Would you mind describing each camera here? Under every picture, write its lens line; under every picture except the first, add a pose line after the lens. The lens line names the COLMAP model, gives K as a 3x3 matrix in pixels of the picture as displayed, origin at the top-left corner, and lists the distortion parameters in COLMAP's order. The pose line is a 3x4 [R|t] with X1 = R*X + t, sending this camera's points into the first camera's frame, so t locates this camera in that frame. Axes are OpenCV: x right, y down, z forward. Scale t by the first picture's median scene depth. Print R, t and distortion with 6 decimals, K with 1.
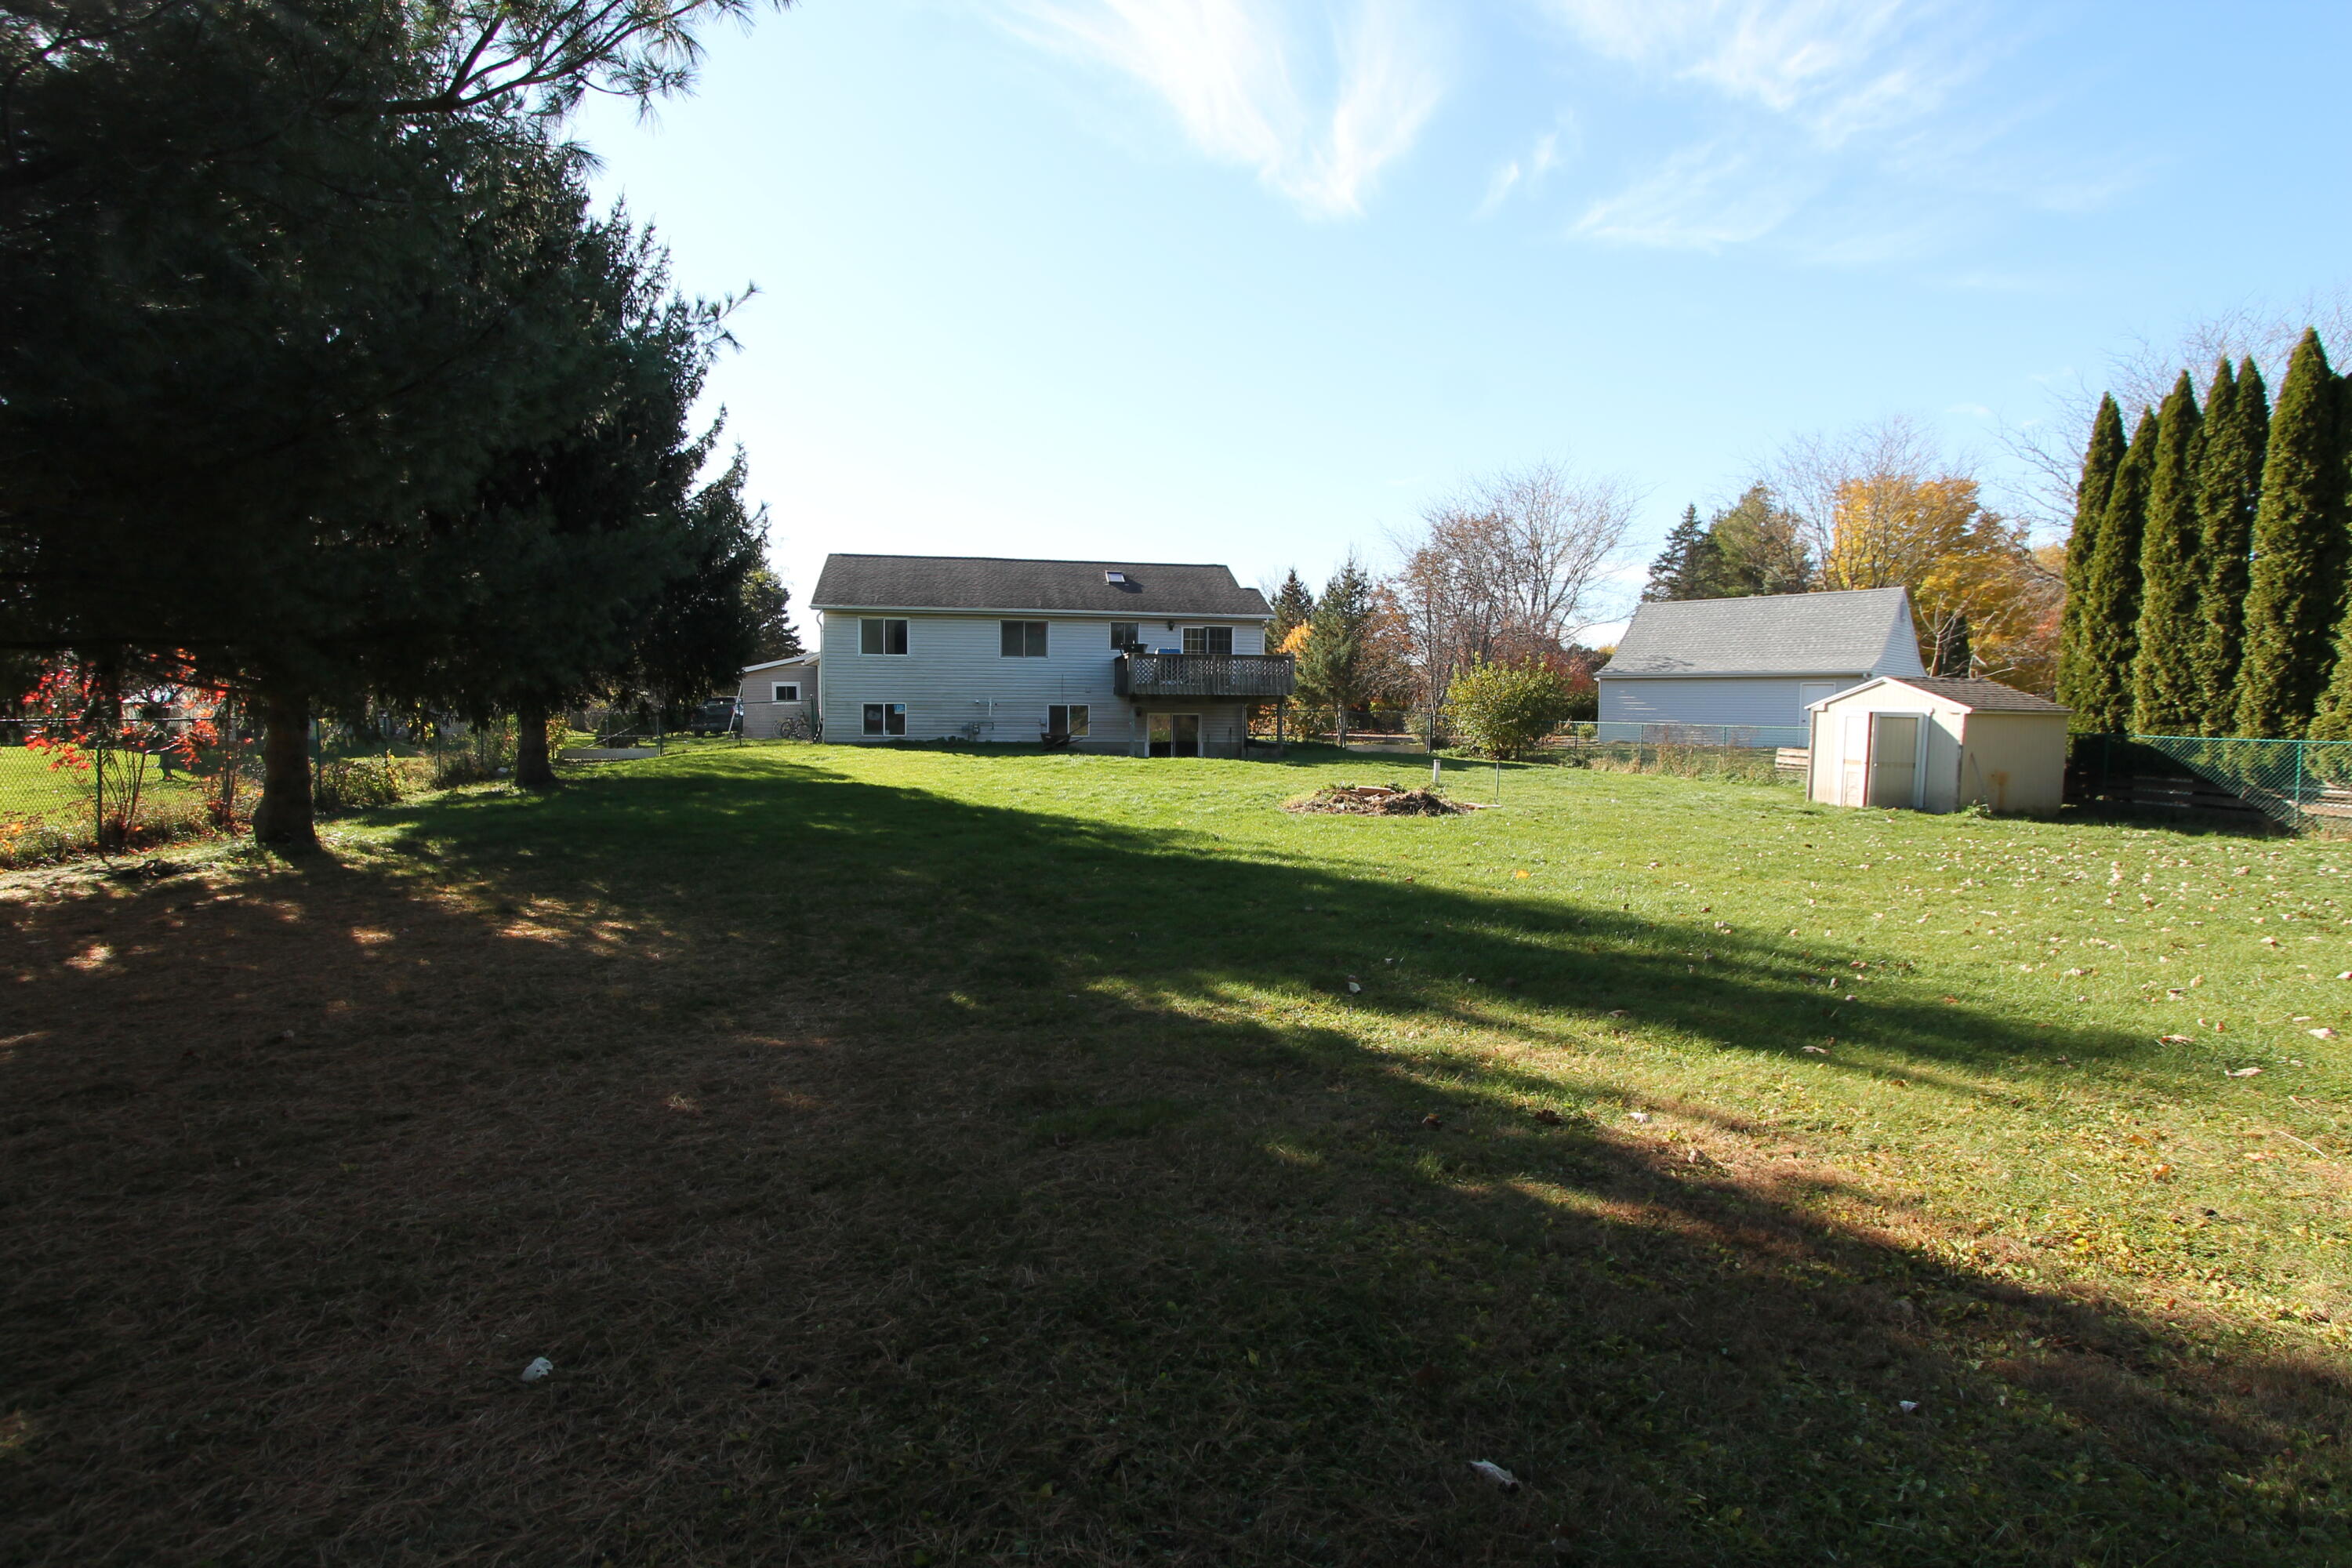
lens RADIAL K [[1107.2, 0, 1180.7], [0, 1107.2, 765.9], [0, 0, 1]] dist [-0.004353, -0.000086]
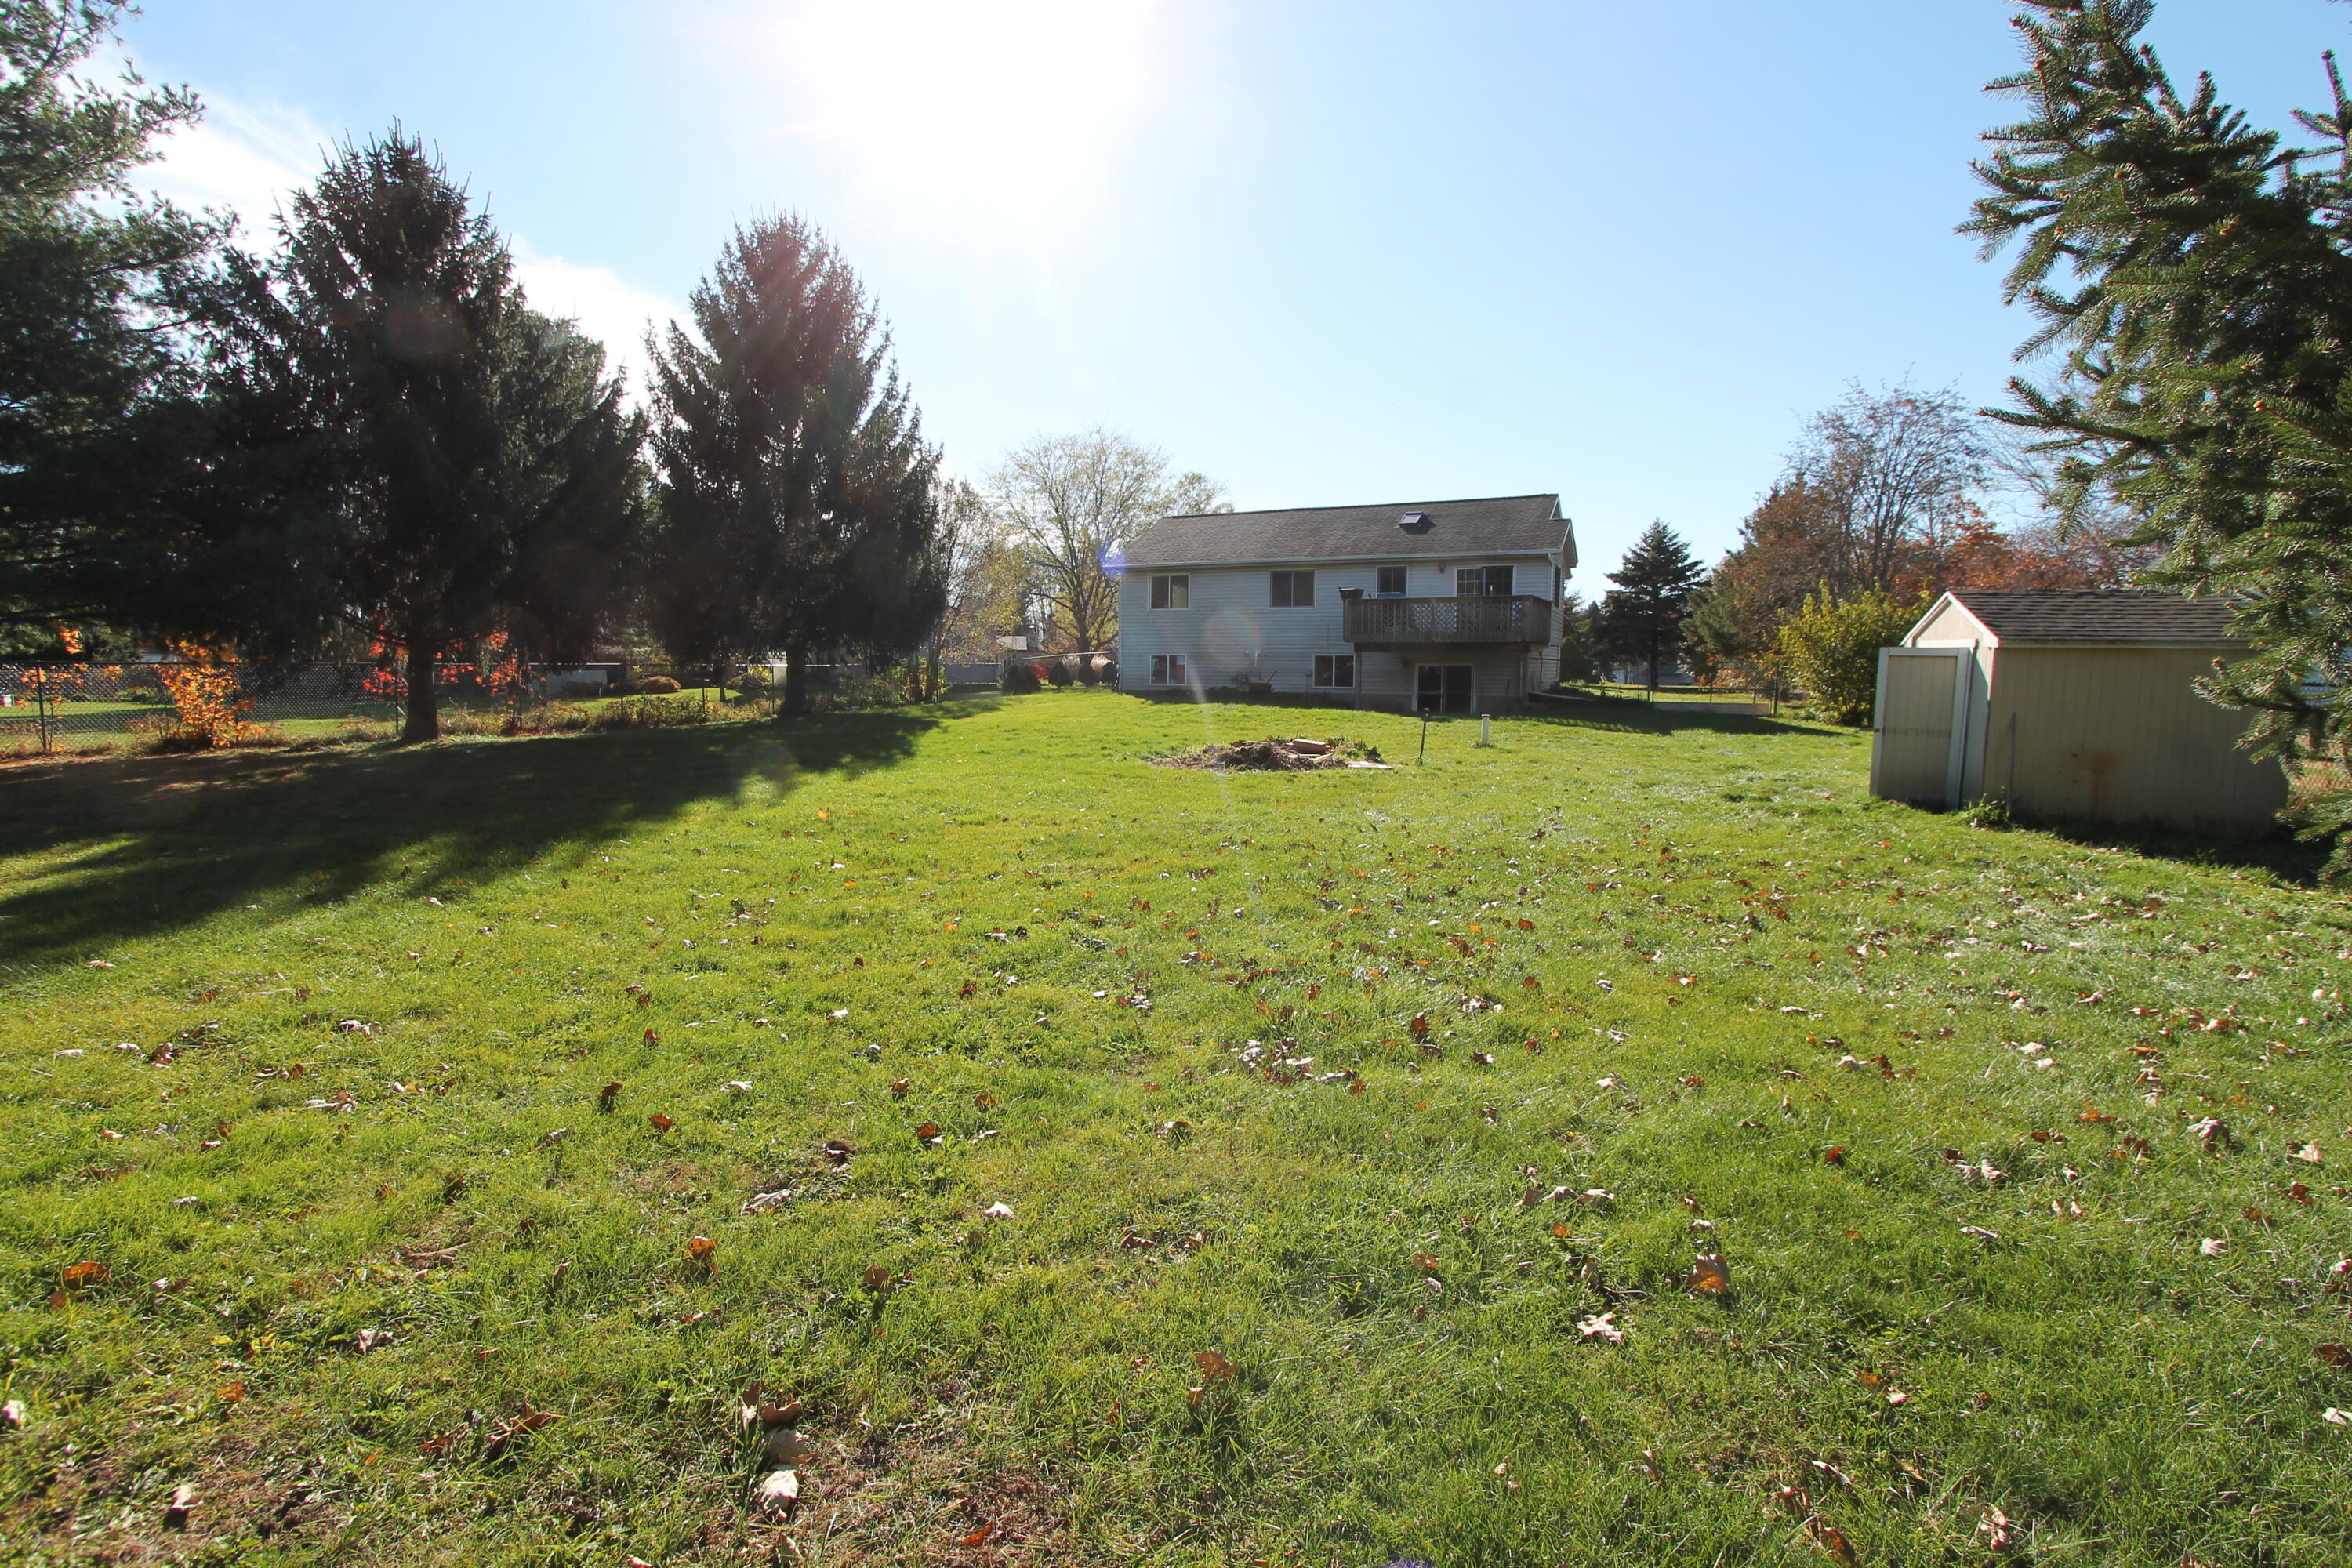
lens RADIAL K [[1107.2, 0, 1169.5], [0, 1107.2, 785.0], [0, 0, 1]] dist [-0.004353, -0.000086]
pose [[0.799616, 0.061322, -0.597373, 0.673410], [-0.027838, 0.997488, 0.065132, -0.000772], [0.599867, -0.035451, 0.799314, 0.231114]]
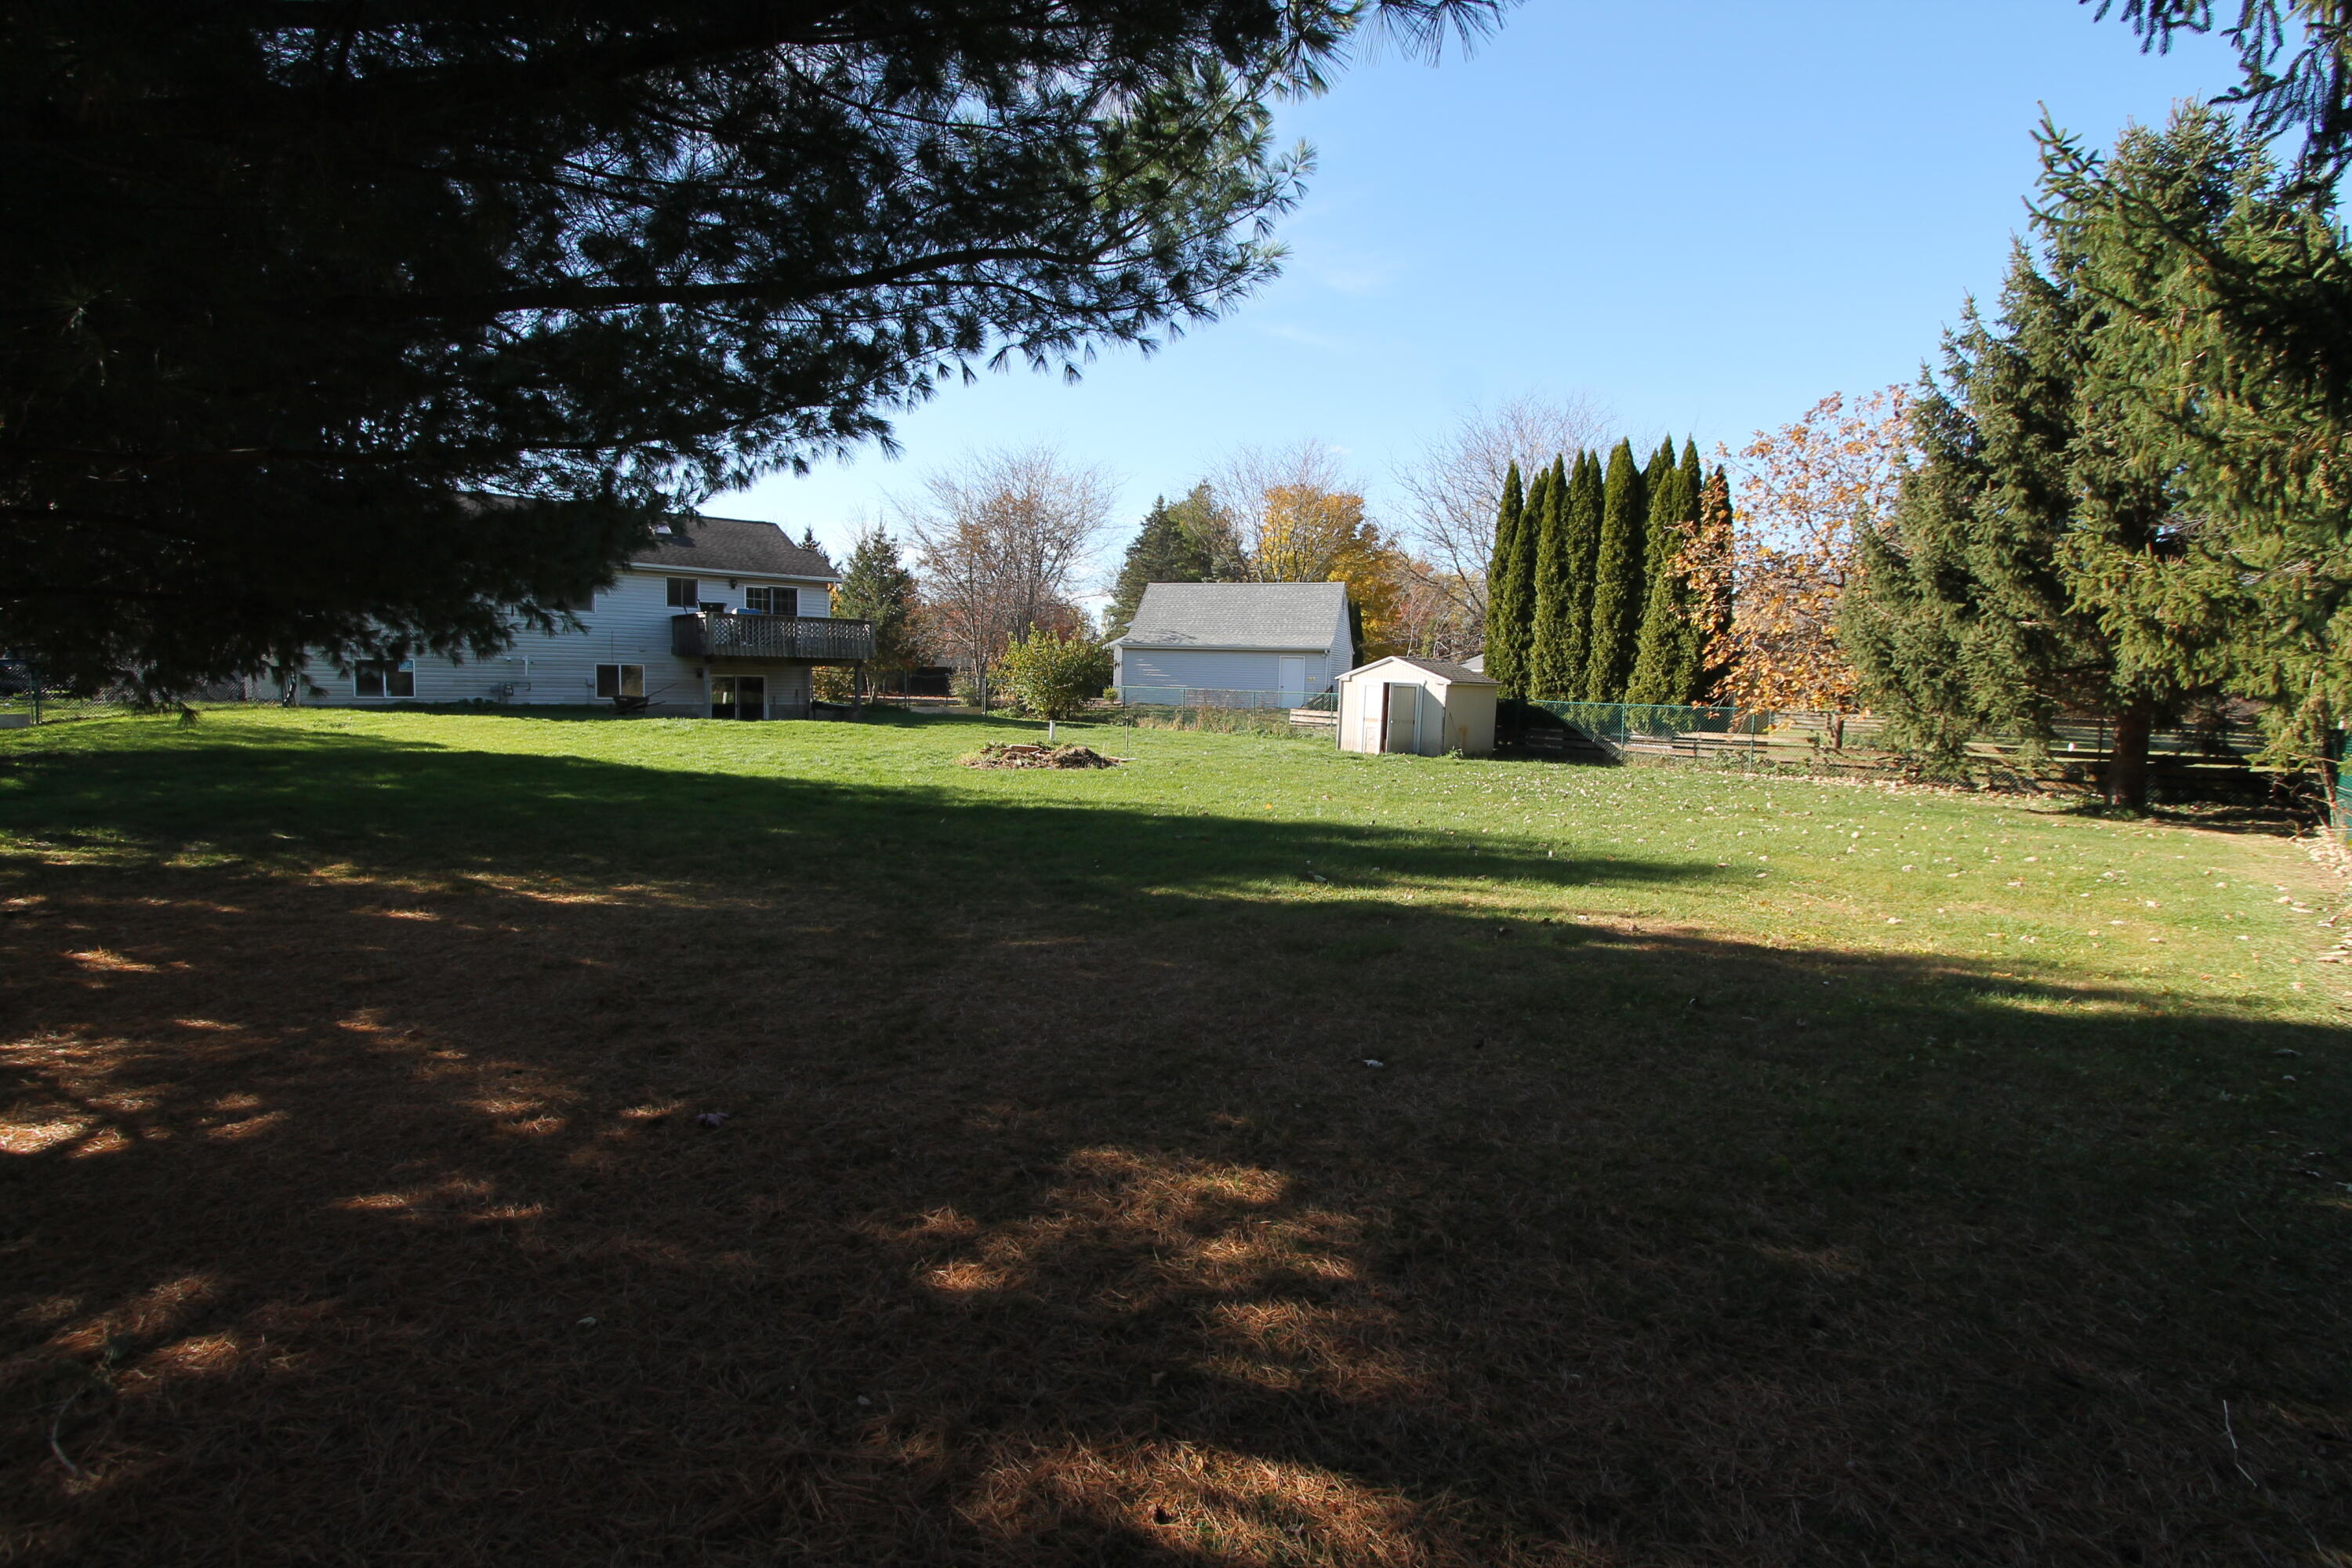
lens RADIAL K [[1107.2, 0, 1168.7], [0, 1107.2, 778.7], [0, 0, 1]] dist [-0.004353, -0.000086]
pose [[0.877865, -0.032947, 0.477774, -0.258852], [0.010350, 0.998703, 0.049852, -0.001687], [-0.478797, -0.038819, 0.877067, -0.064915]]
